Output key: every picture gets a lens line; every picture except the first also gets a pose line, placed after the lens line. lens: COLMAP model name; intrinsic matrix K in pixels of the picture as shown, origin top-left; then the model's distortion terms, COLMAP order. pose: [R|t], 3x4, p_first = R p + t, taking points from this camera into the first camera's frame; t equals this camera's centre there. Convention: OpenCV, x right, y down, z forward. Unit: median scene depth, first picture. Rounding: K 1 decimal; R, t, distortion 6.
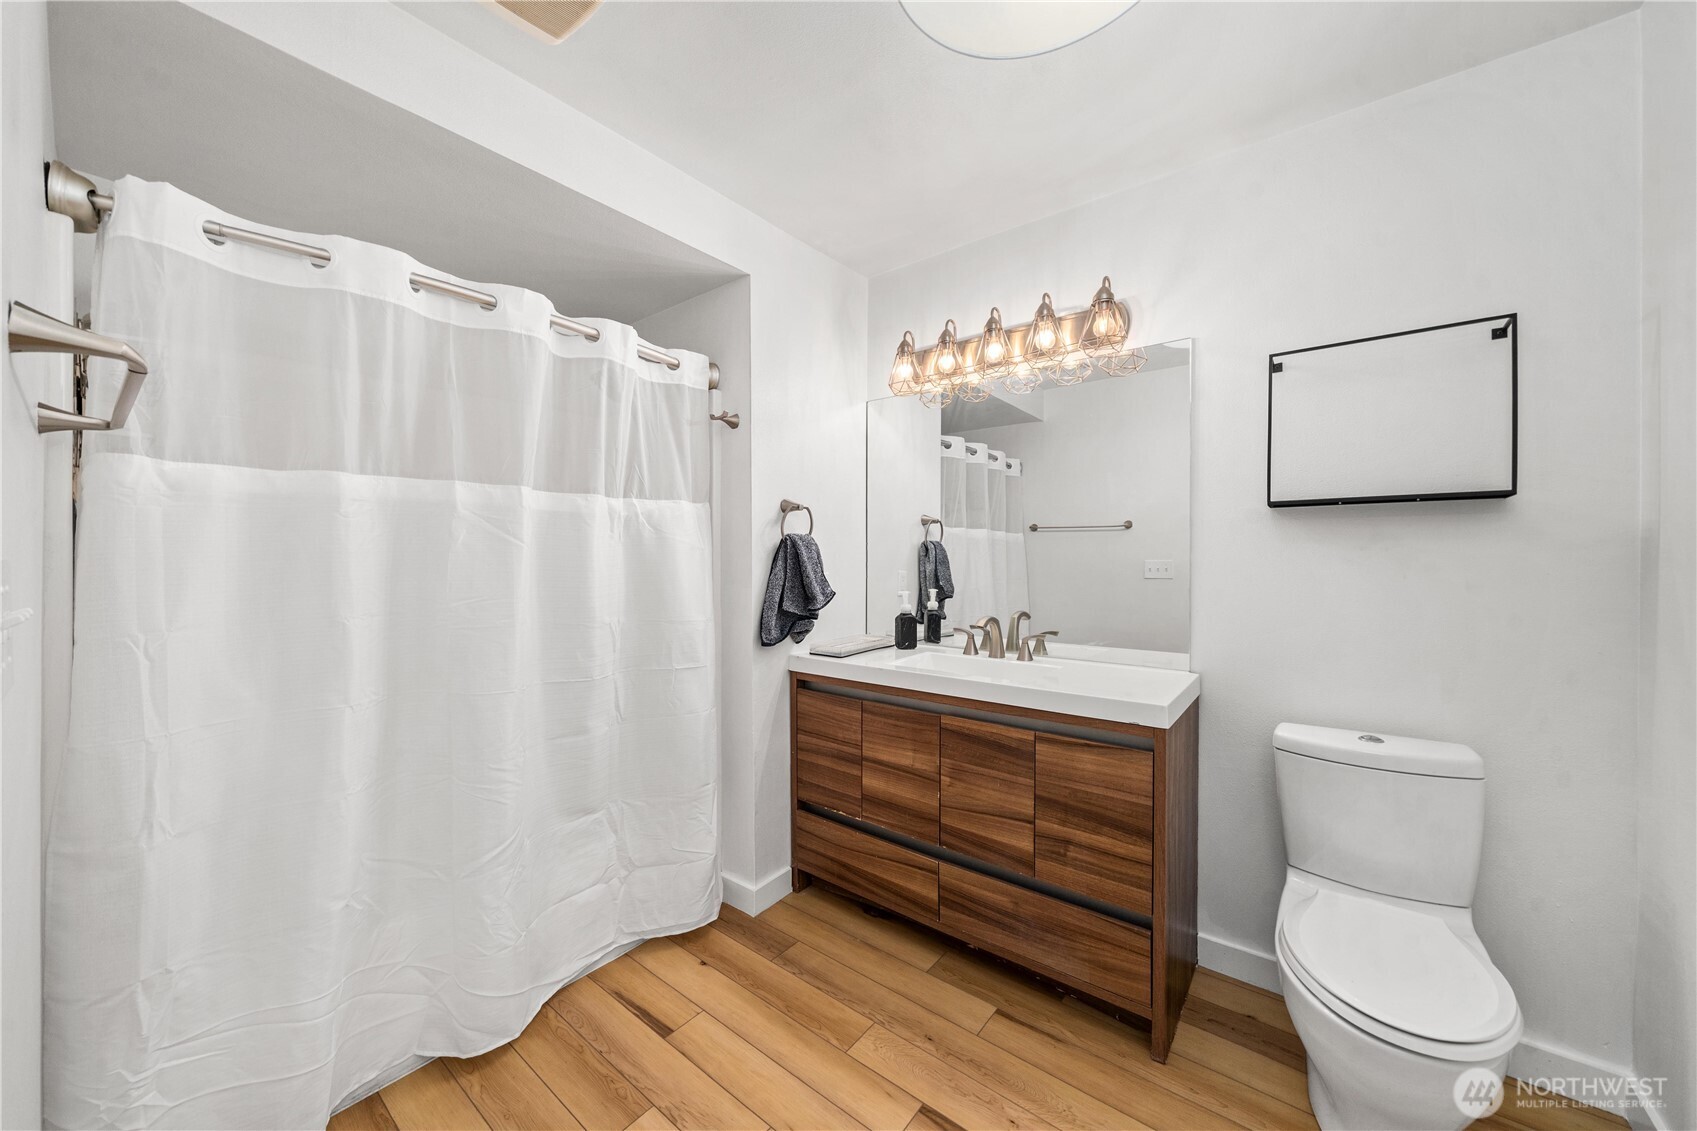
lens RADIAL K [[591.1, 0, 836.6], [0, 591.1, 560.7], [0, 0, 1]] dist [-0.006650, 0.000159]
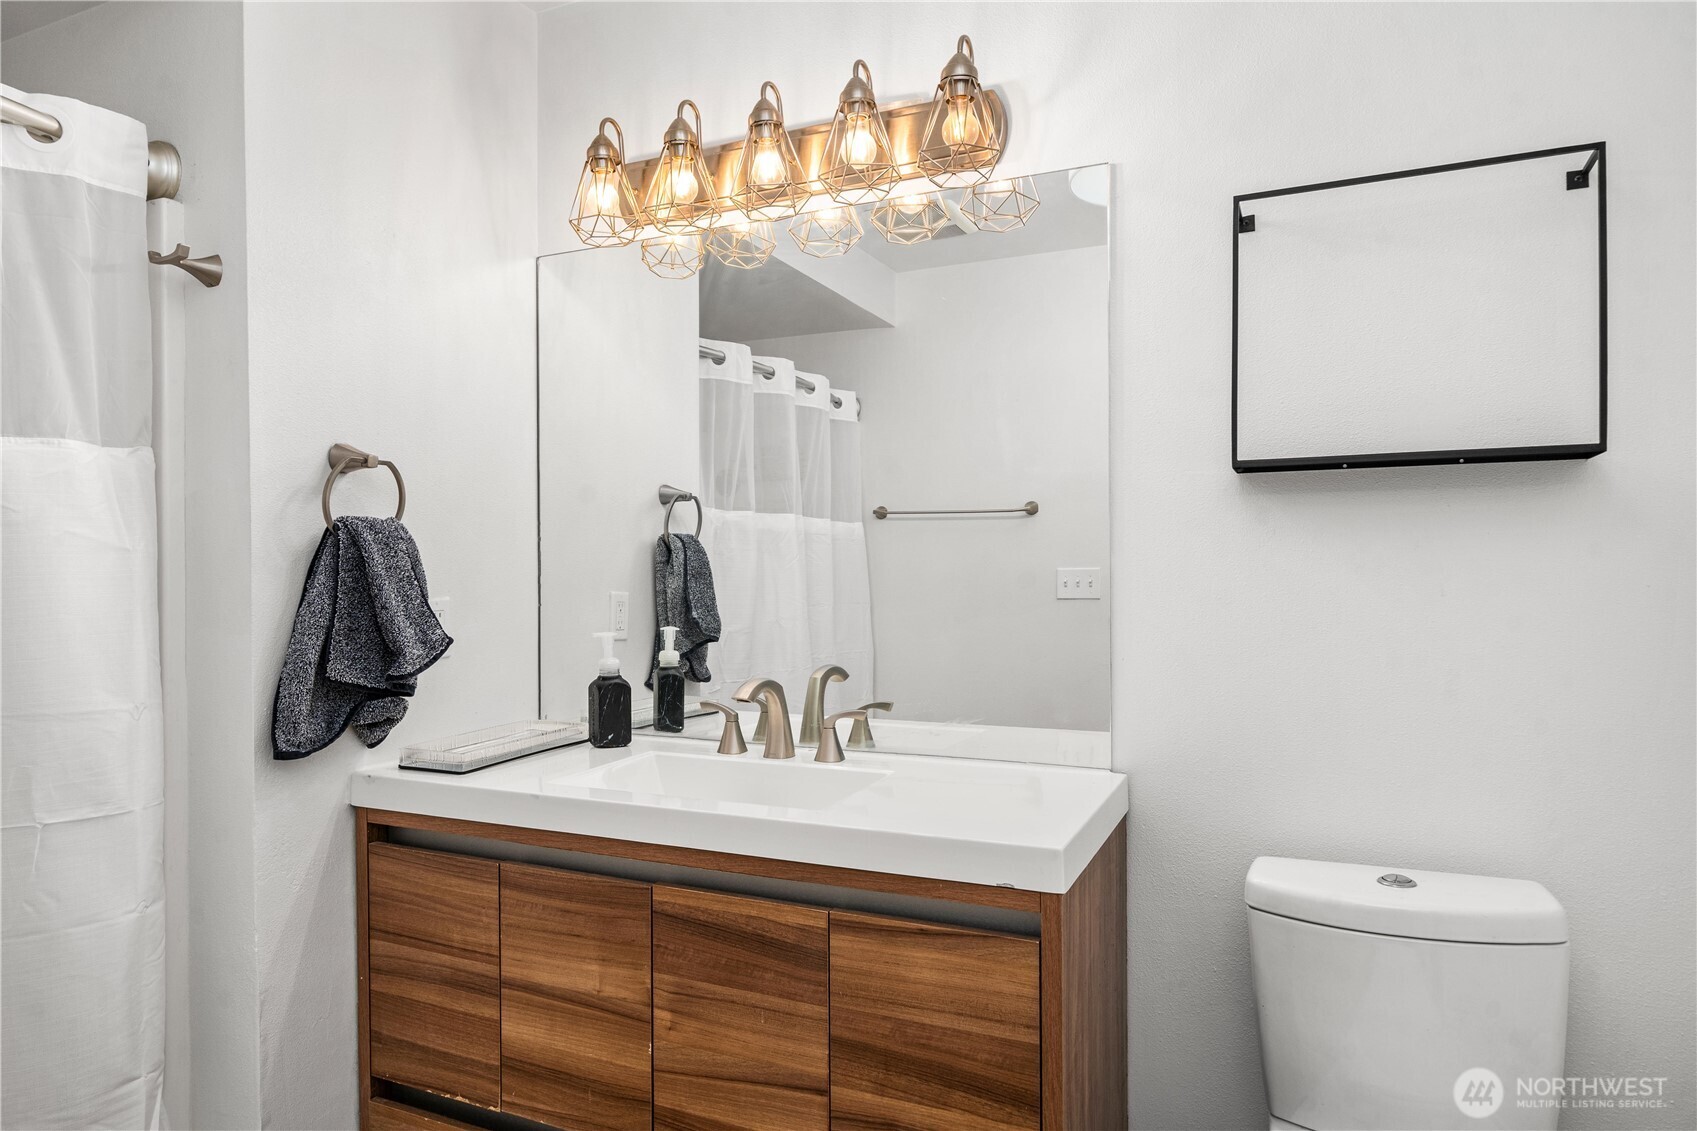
lens RADIAL K [[1014.1, 0, 821.3], [0, 1014.1, 567.9], [0, 0, 1]] dist [0.003037, 0.000761]
pose [[0.972328, -0.006486, 0.233529, 0.100404], [0.007400, 0.999968, -0.003040, 0.000473], [-0.233502, 0.004684, 0.972345, 0.123422]]
